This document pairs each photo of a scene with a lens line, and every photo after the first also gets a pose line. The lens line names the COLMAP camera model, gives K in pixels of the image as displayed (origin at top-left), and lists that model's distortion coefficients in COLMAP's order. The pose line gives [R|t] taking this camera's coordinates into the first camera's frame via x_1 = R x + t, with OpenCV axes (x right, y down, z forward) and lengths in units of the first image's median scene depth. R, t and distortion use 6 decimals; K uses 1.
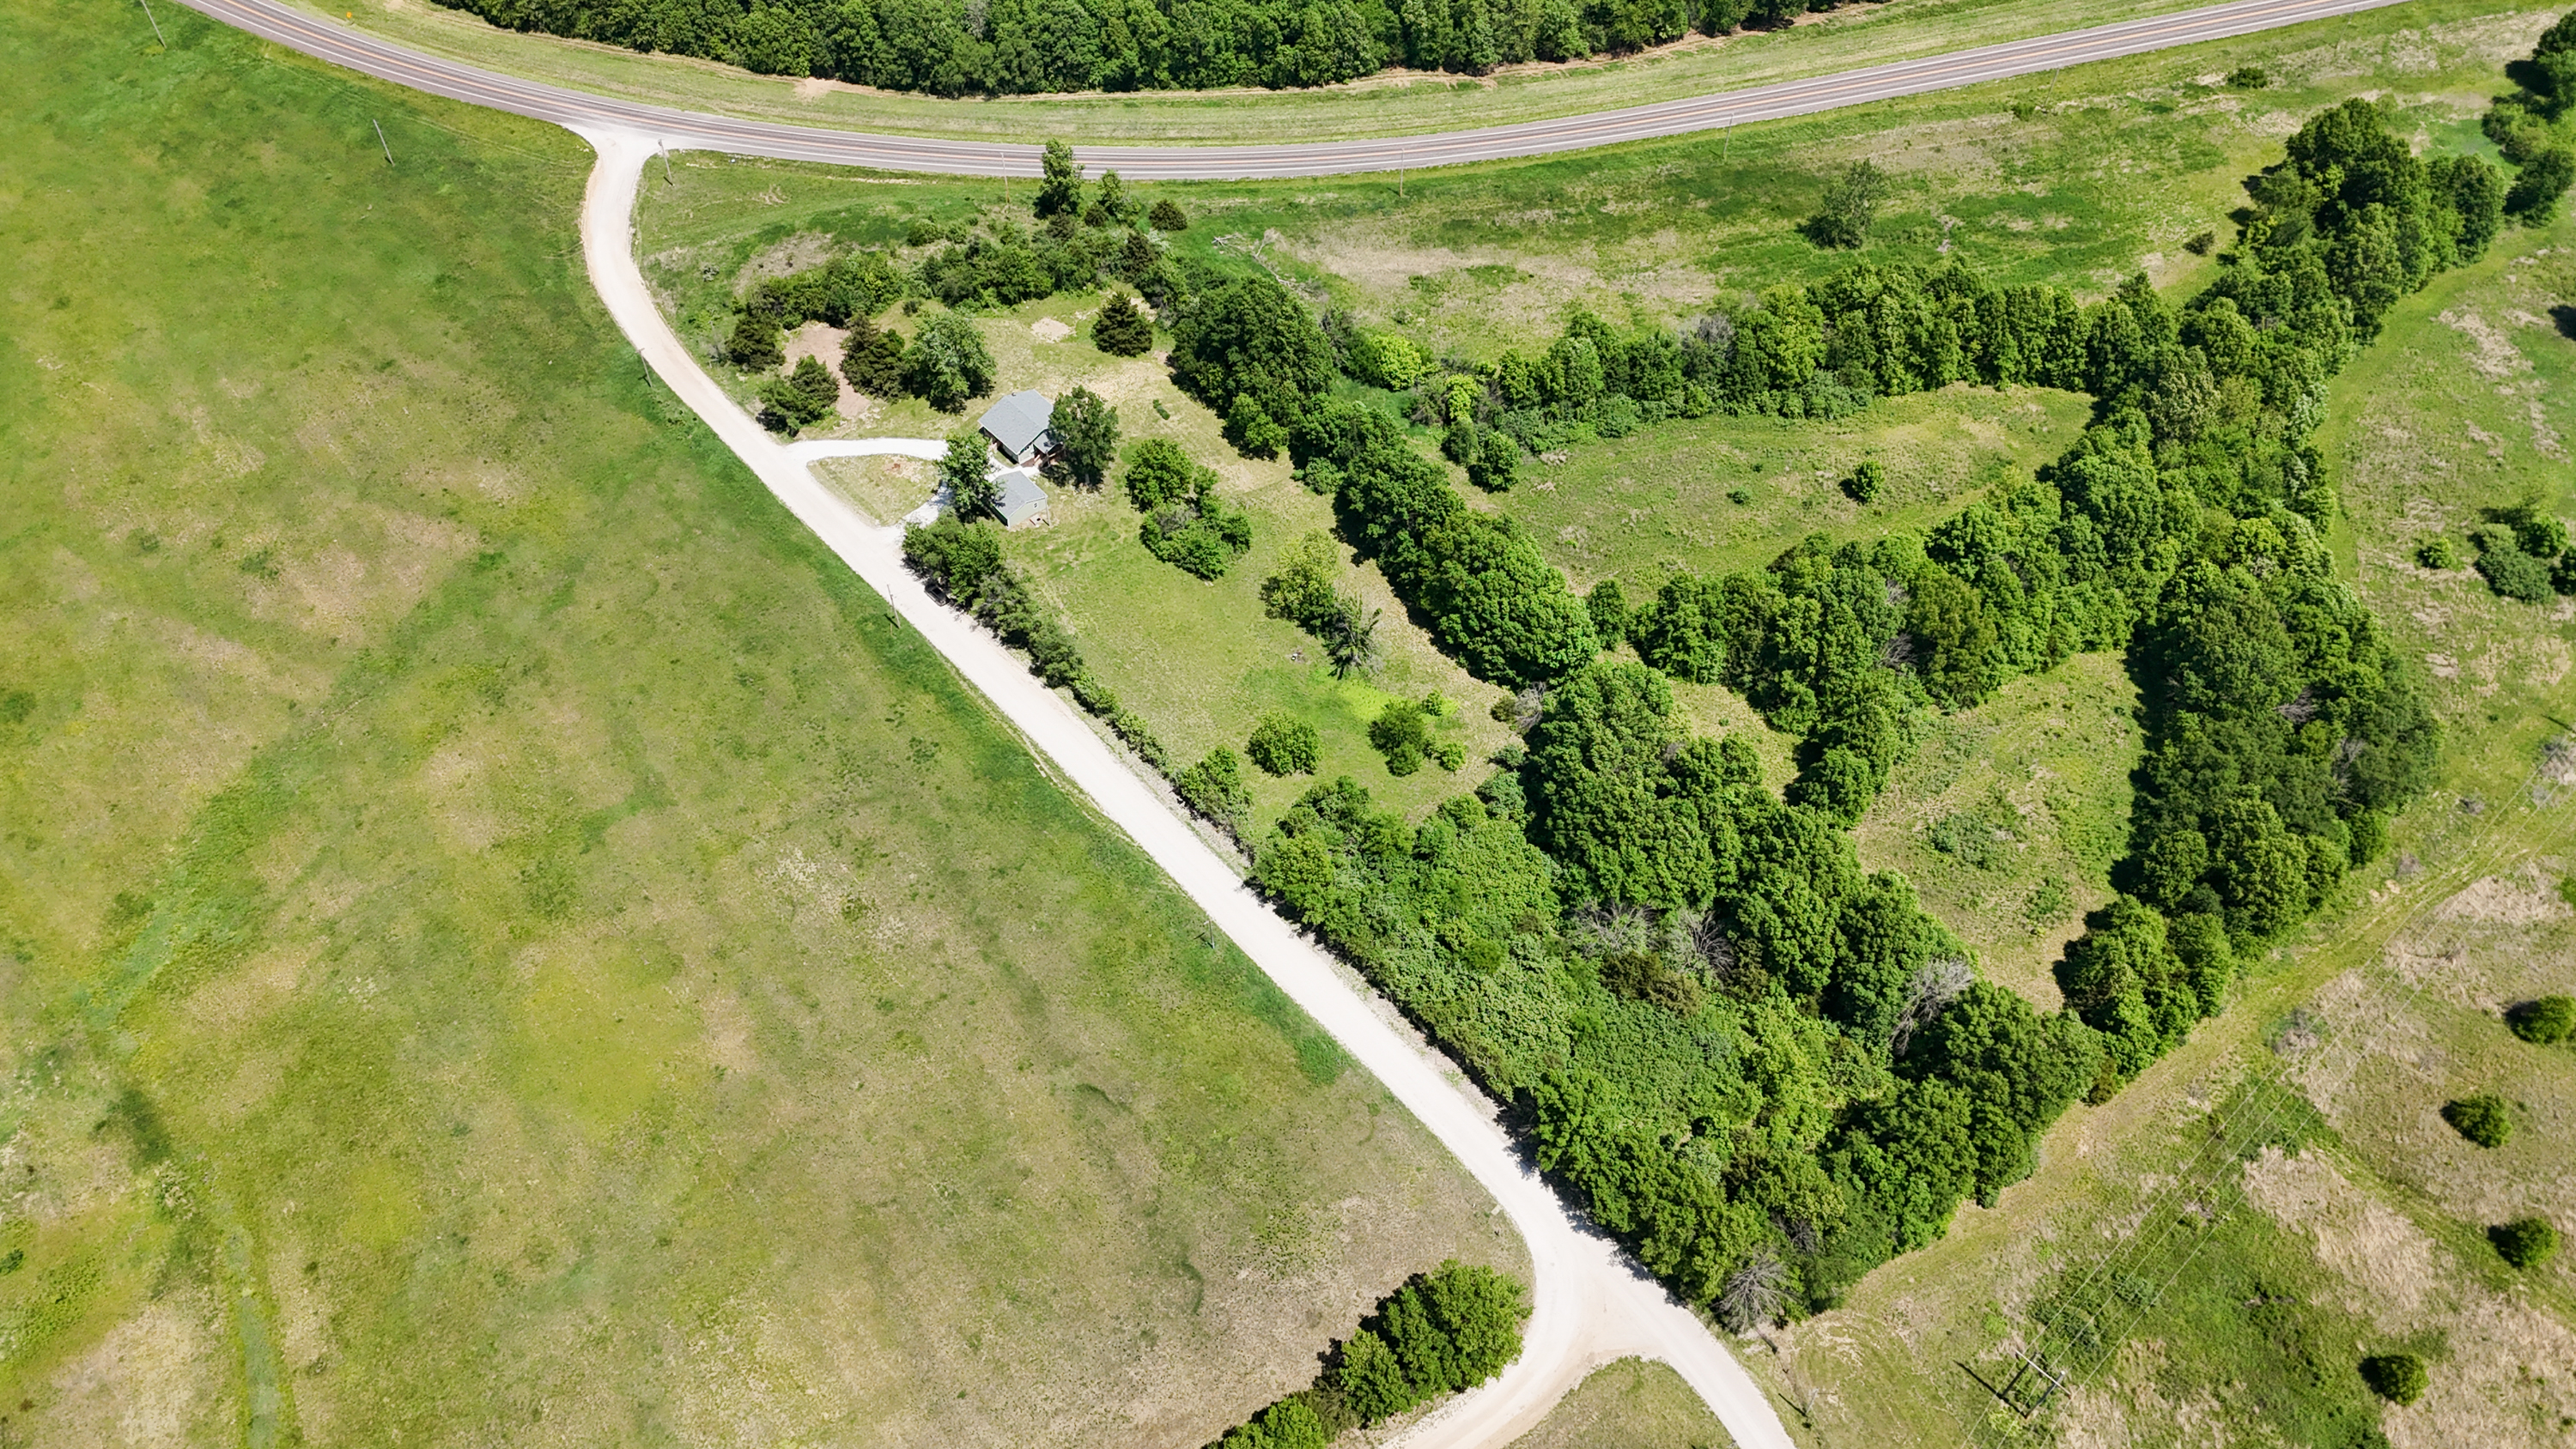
lens RADIAL K [[1875.7, 0, 1288.0], [0, 1875.7, 724.5], [0, 0, 1]] dist [0.081209, -0.092278]
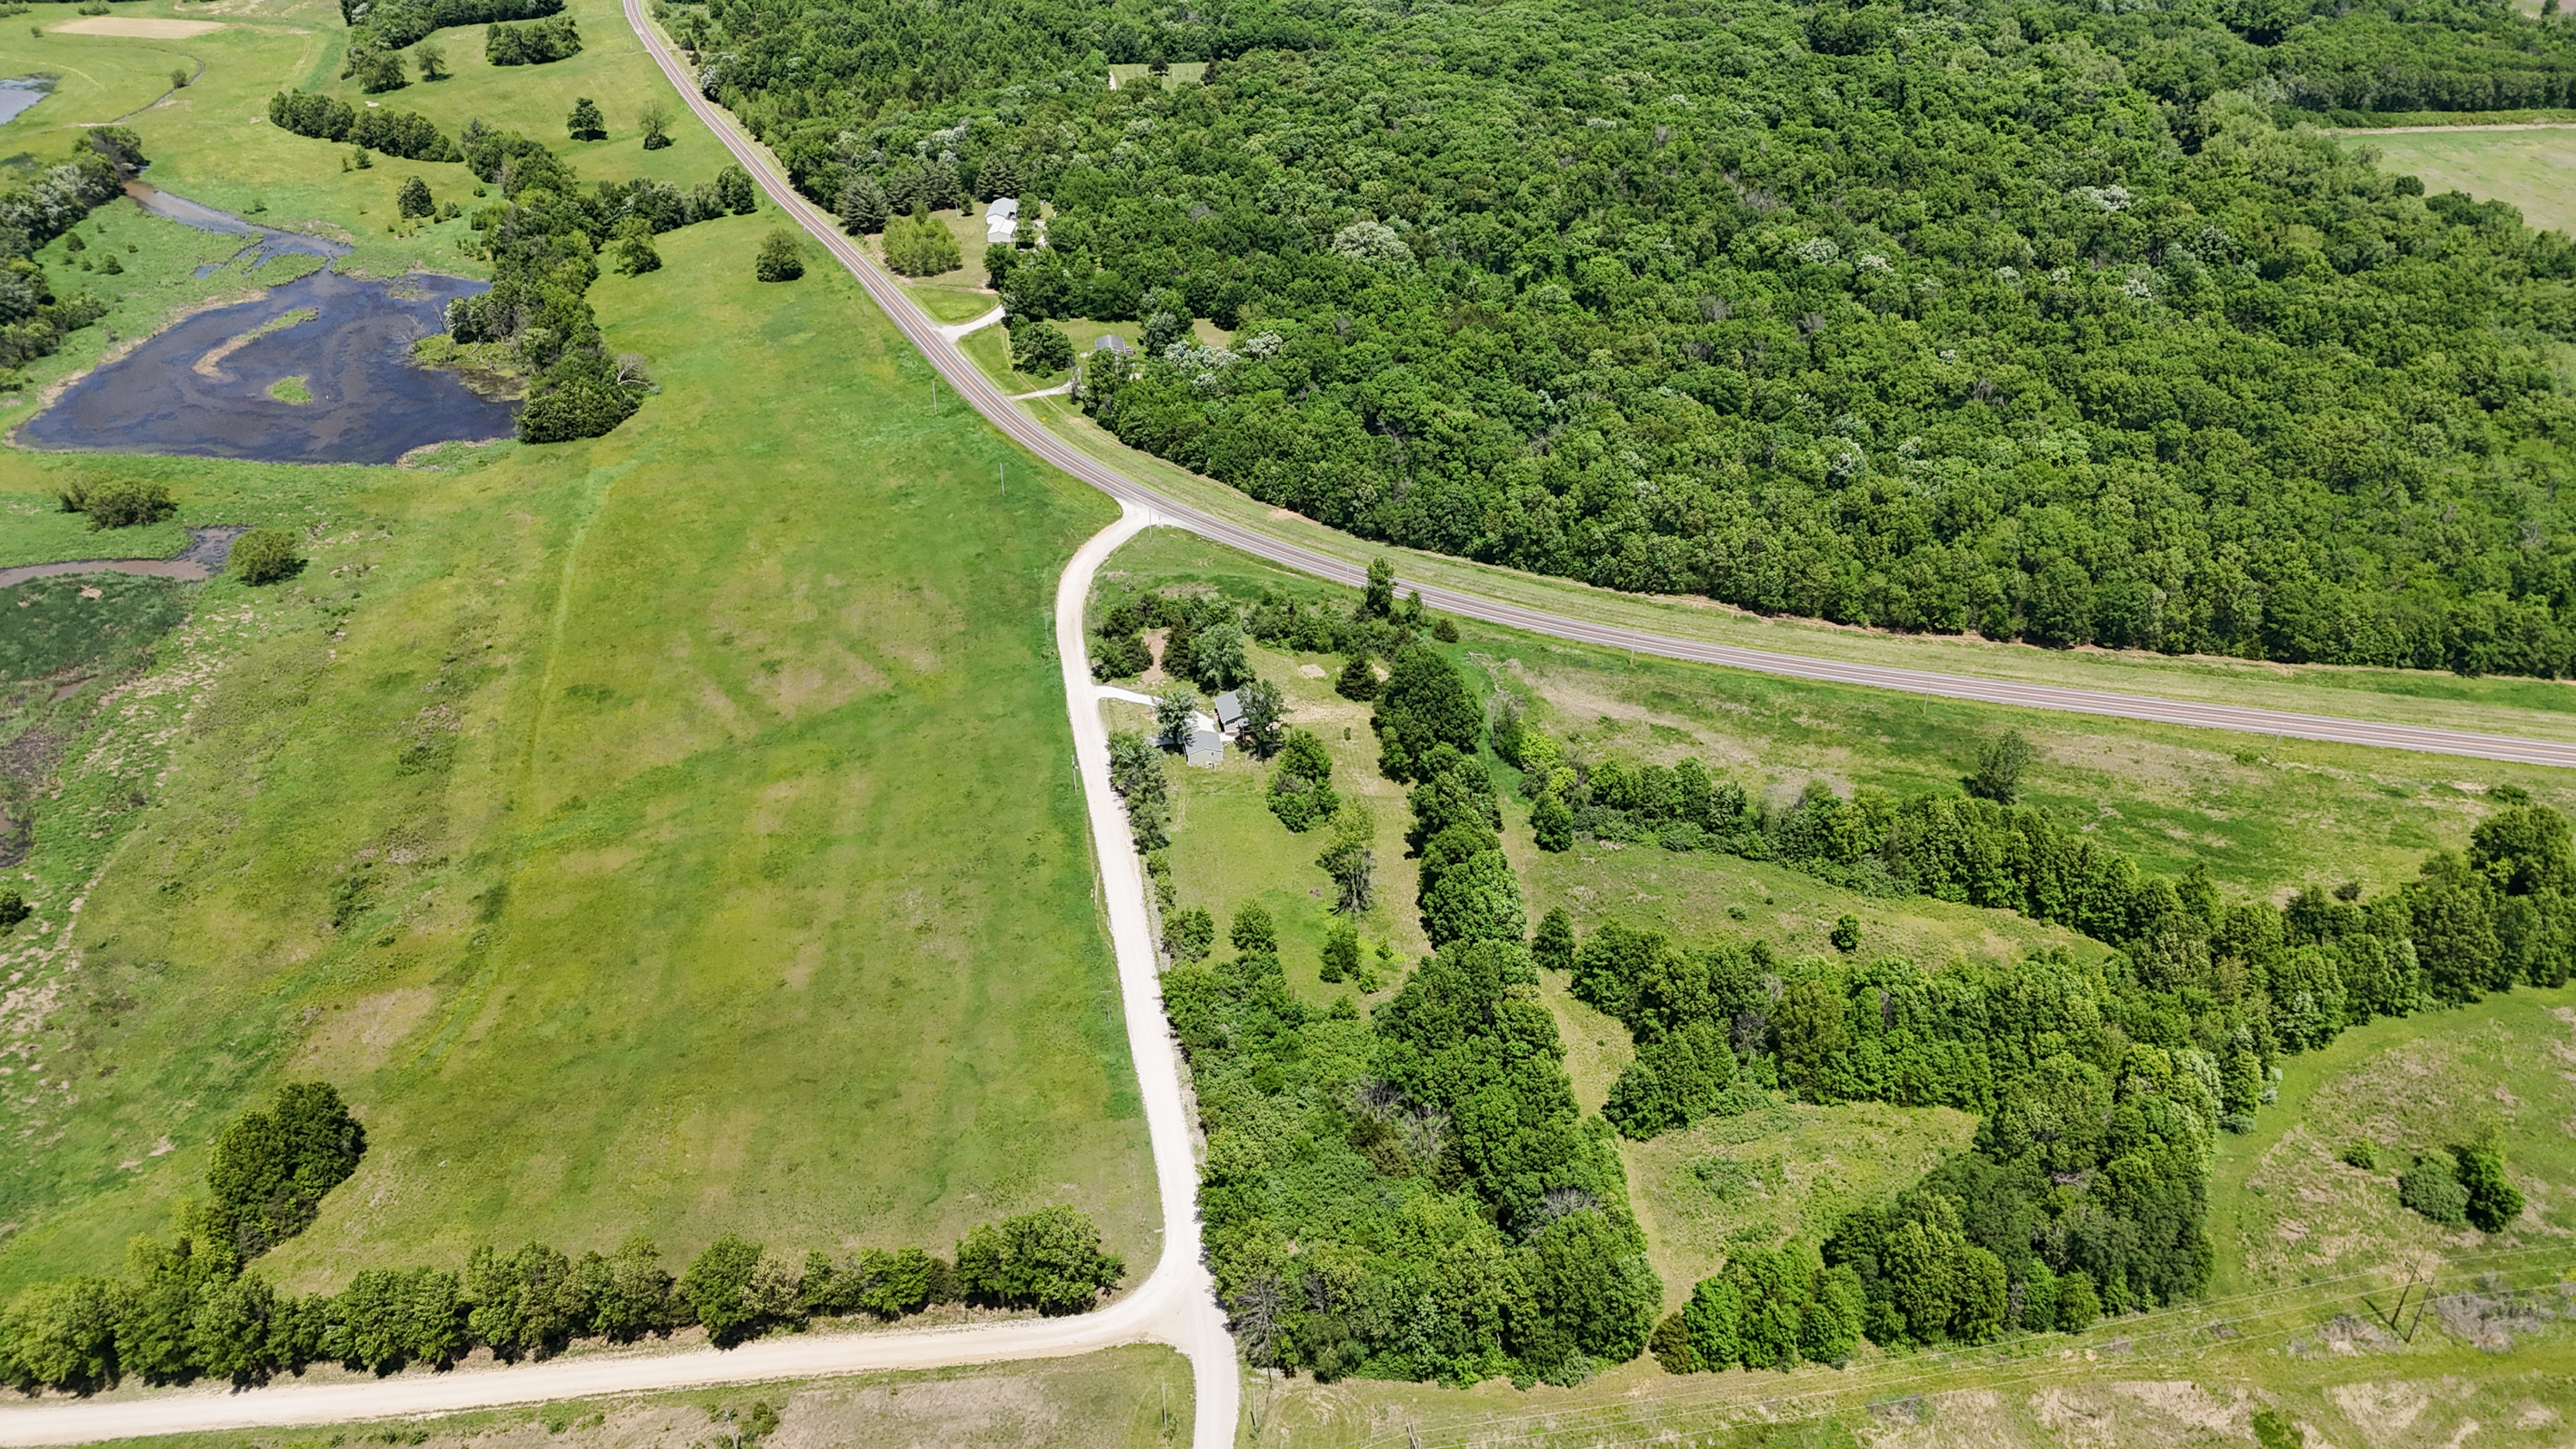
lens RADIAL K [[1872.8, 0, 1288.0], [0, 1872.8, 724.5], [0, 0, 1]] dist [0.143393, -0.302377]
pose [[0.862933, 0.247719, -0.440434, 0.475196], [-0.383939, 0.888095, -0.252741, 0.174474], [0.328538, 0.387198, 0.861476, -0.143895]]
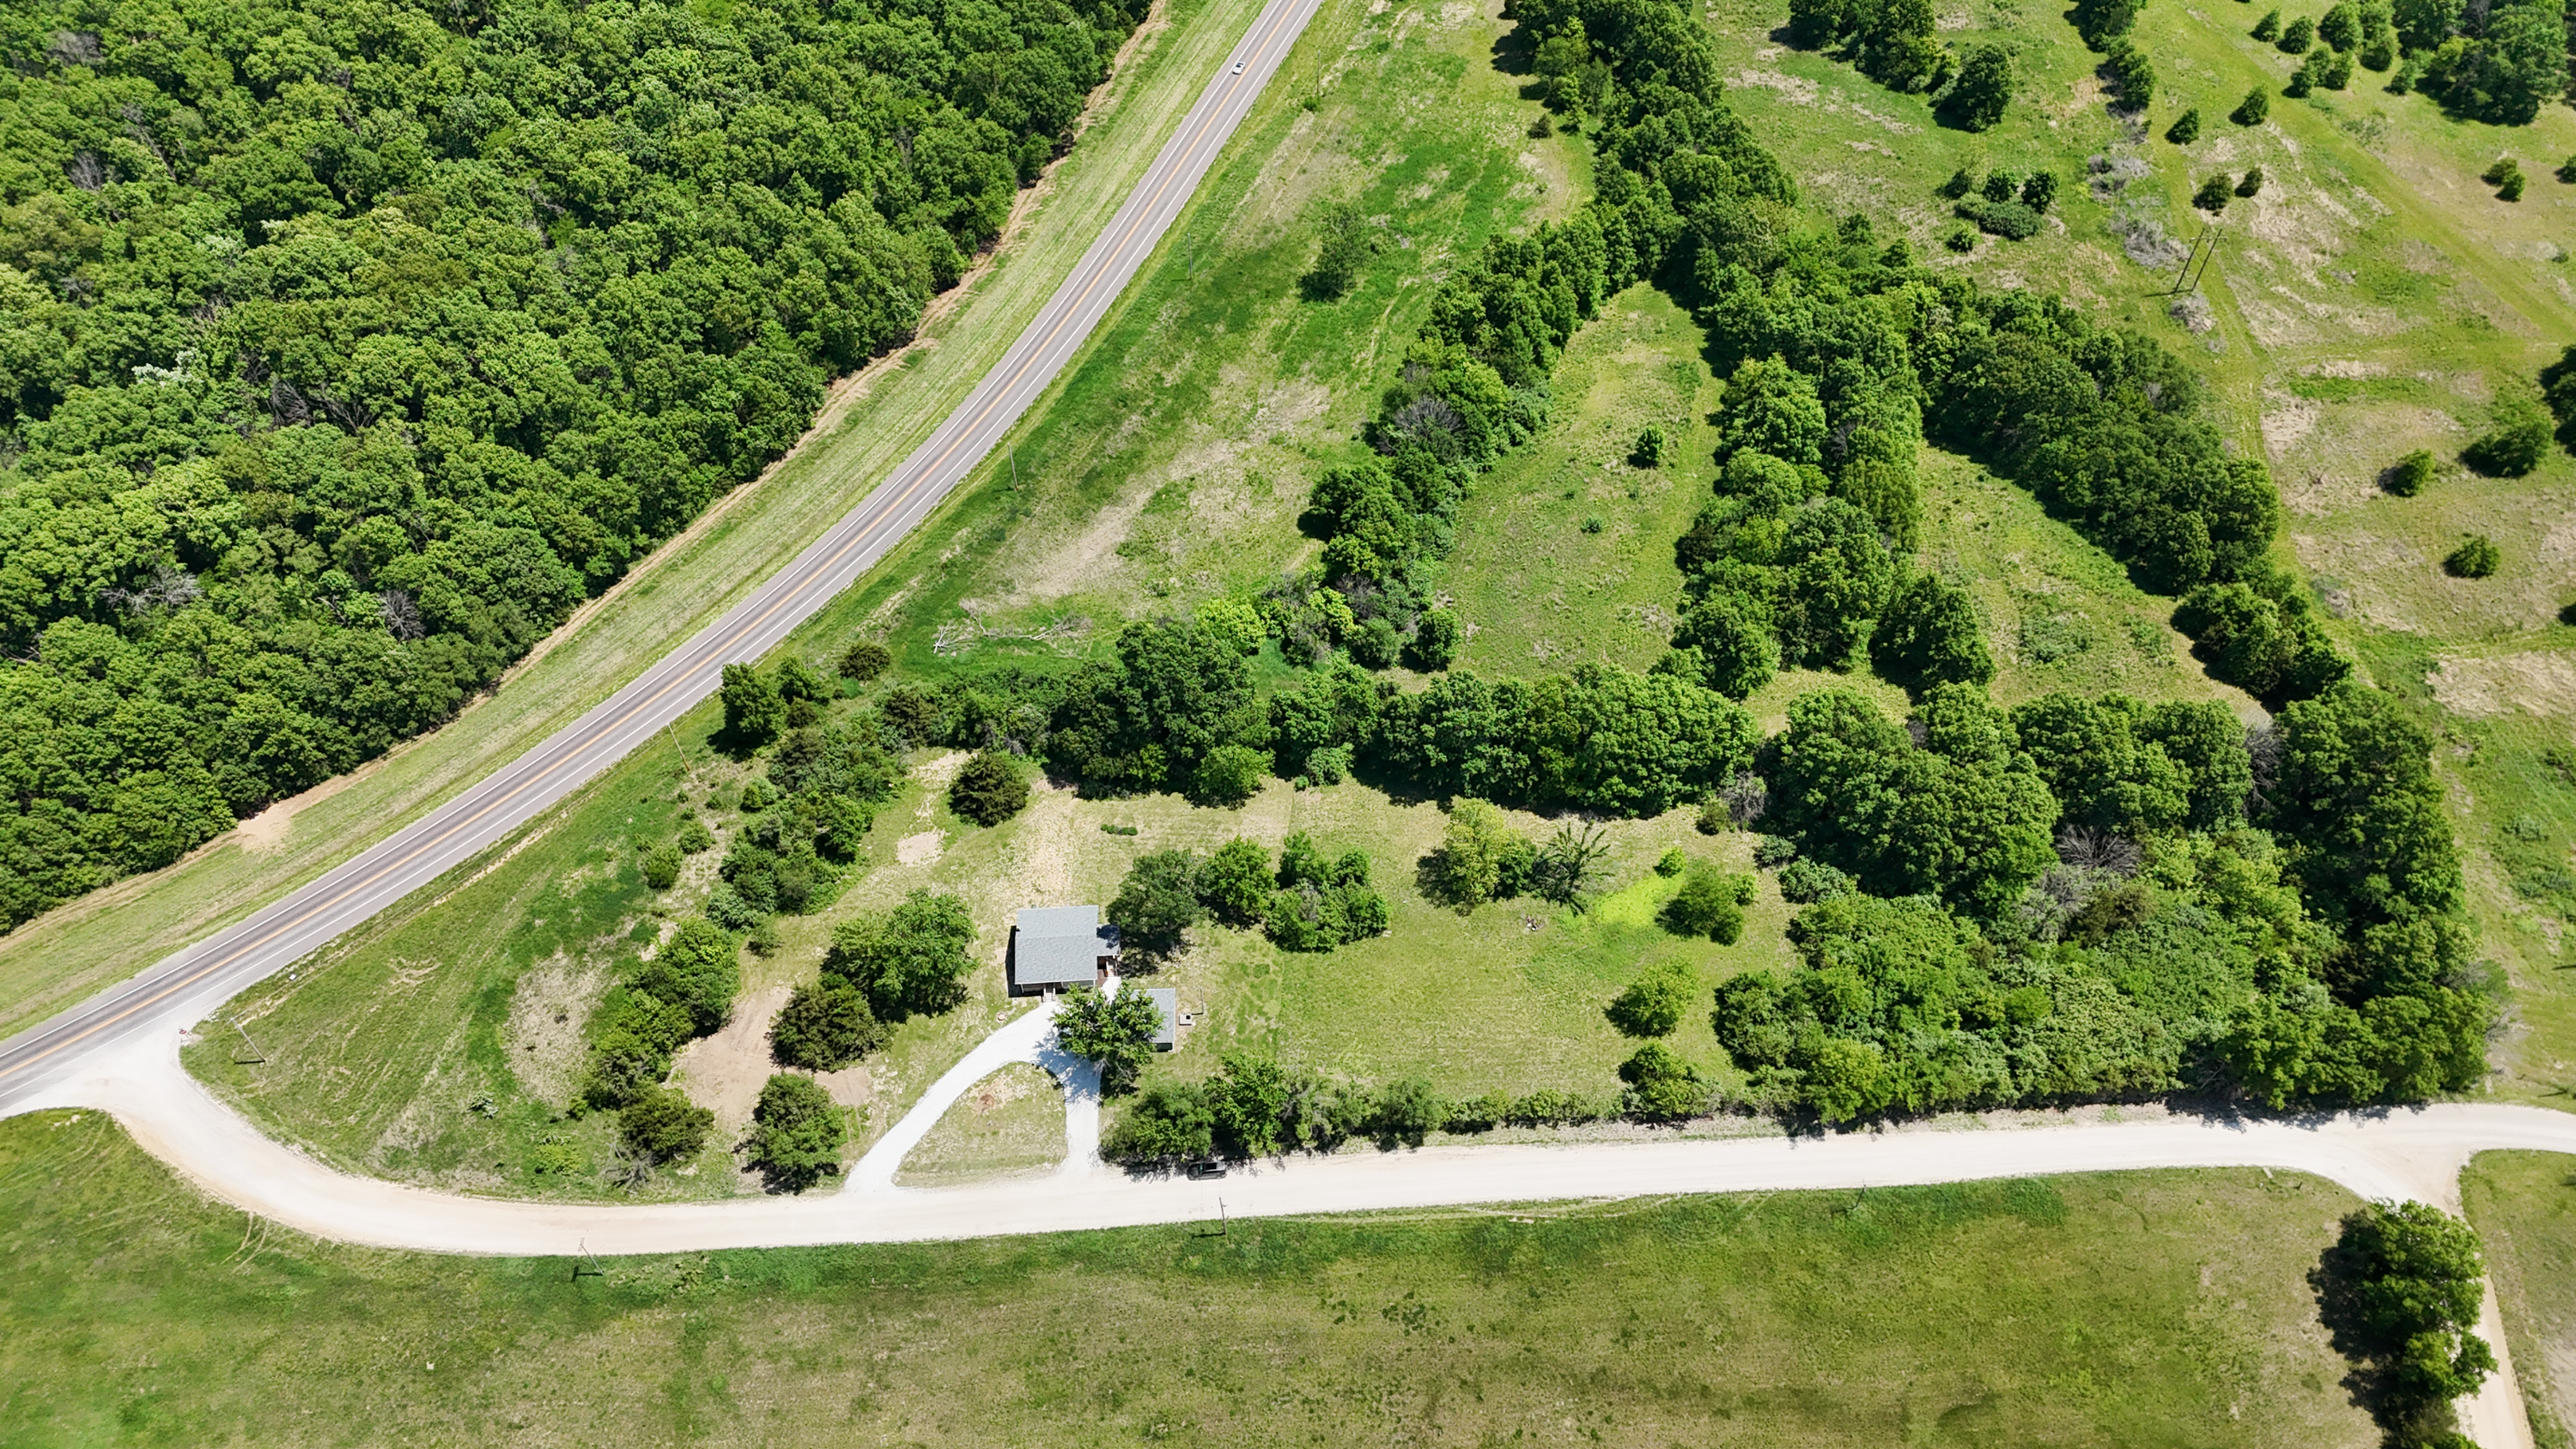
lens RADIAL K [[1875.7, 0, 1288.0], [0, 1875.7, 724.5], [0, 0, 1]] dist [0.081209, -0.092278]
pose [[0.618316, -0.607439, 0.498701, -0.413142], [0.616206, 0.768548, 0.172120, -0.304443], [-0.487828, 0.200878, 0.849513, 0.246011]]
